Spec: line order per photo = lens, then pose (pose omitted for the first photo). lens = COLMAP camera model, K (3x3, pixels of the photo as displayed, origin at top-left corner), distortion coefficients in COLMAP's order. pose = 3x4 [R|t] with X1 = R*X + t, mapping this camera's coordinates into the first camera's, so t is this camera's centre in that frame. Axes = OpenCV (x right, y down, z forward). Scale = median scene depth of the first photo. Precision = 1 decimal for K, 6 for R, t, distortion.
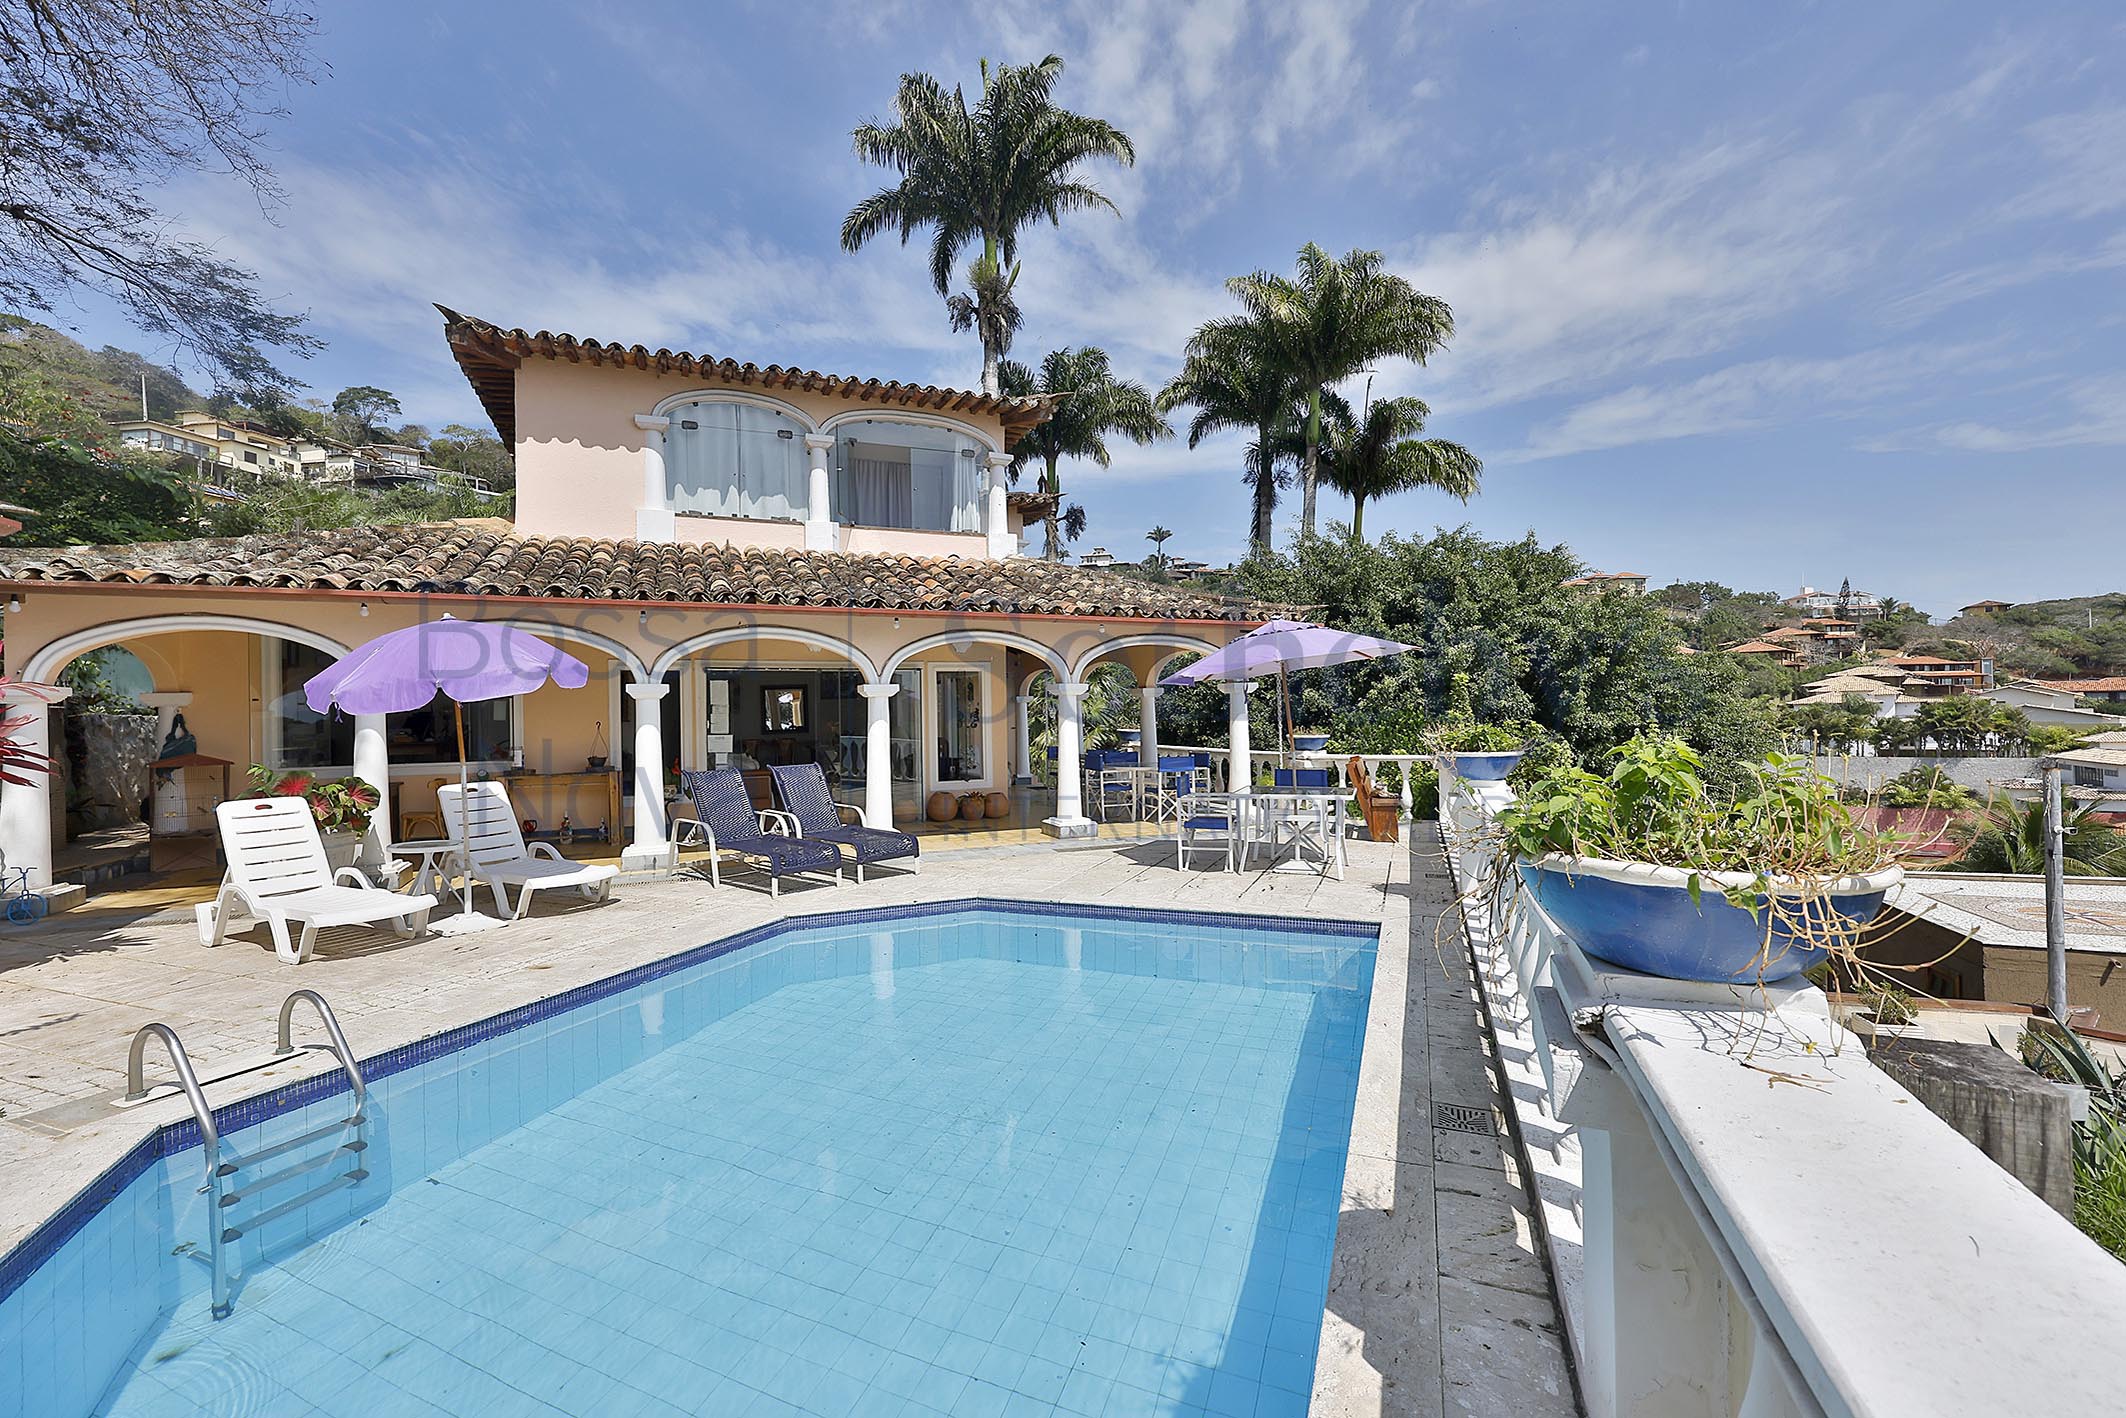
lens RADIAL K [[899.3, 0, 1070.5], [0, 899.3, 703.9], [0, 0, 1]] dist [0.001692, -0.000680]
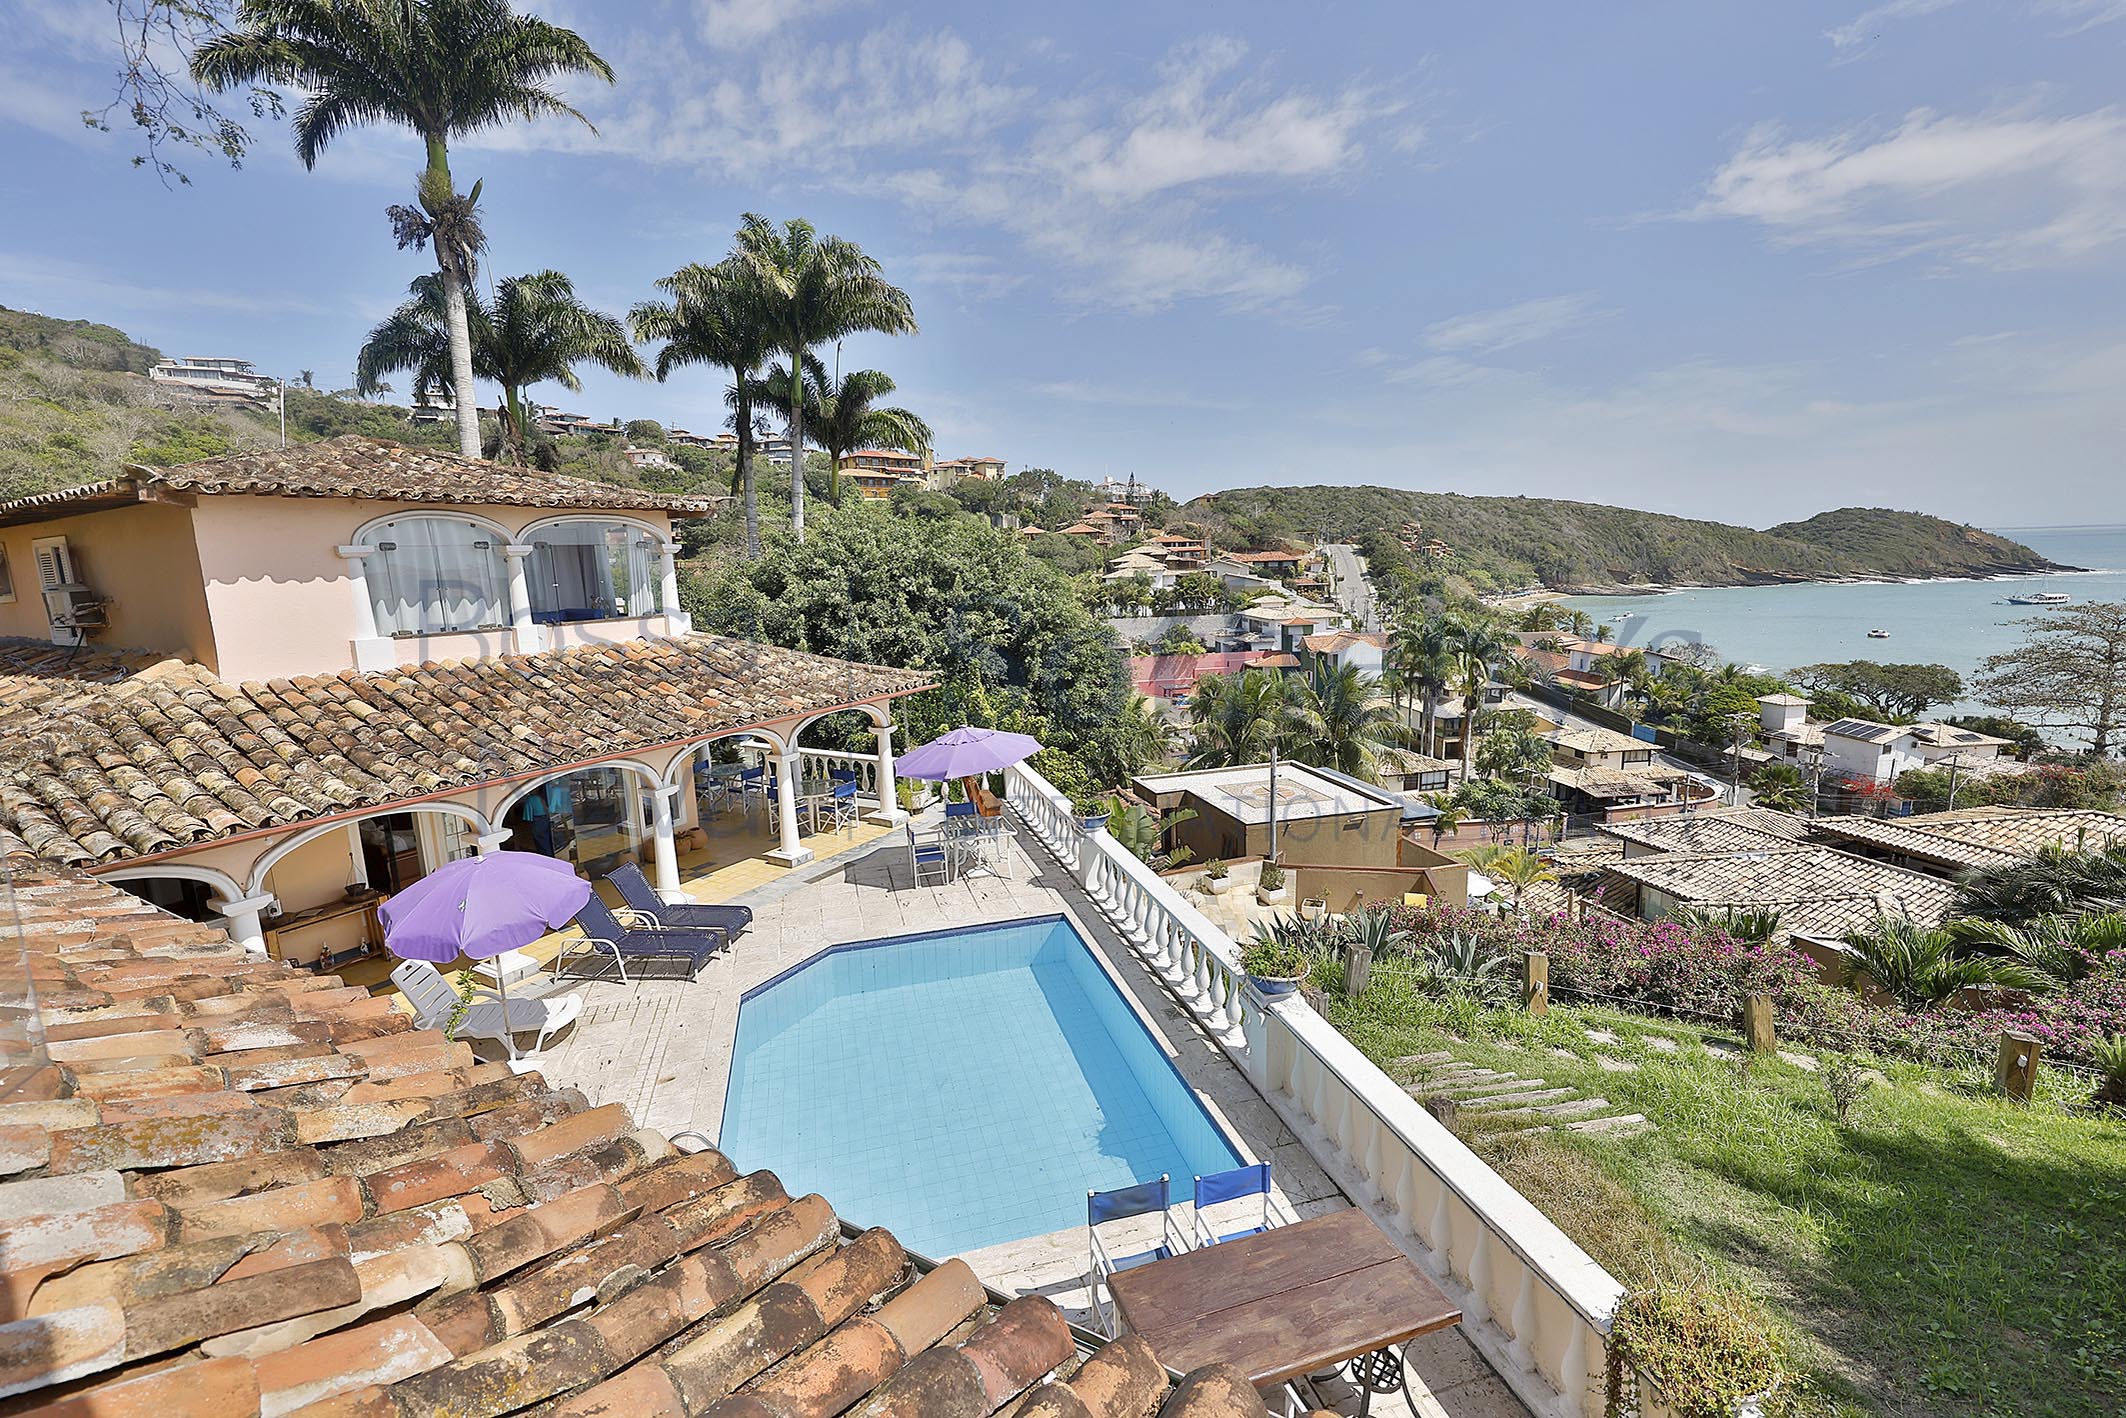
lens RADIAL K [[899.3, 0, 1070.5], [0, 899.3, 703.9], [0, 0, 1]] dist [0.001692, -0.000680]
pose [[0.795422, -0.102335, 0.597353, -0.147841], [0.004693, 0.986651, 0.162779, -0.100831], [-0.606037, -0.126675, 0.785285, -0.097235]]
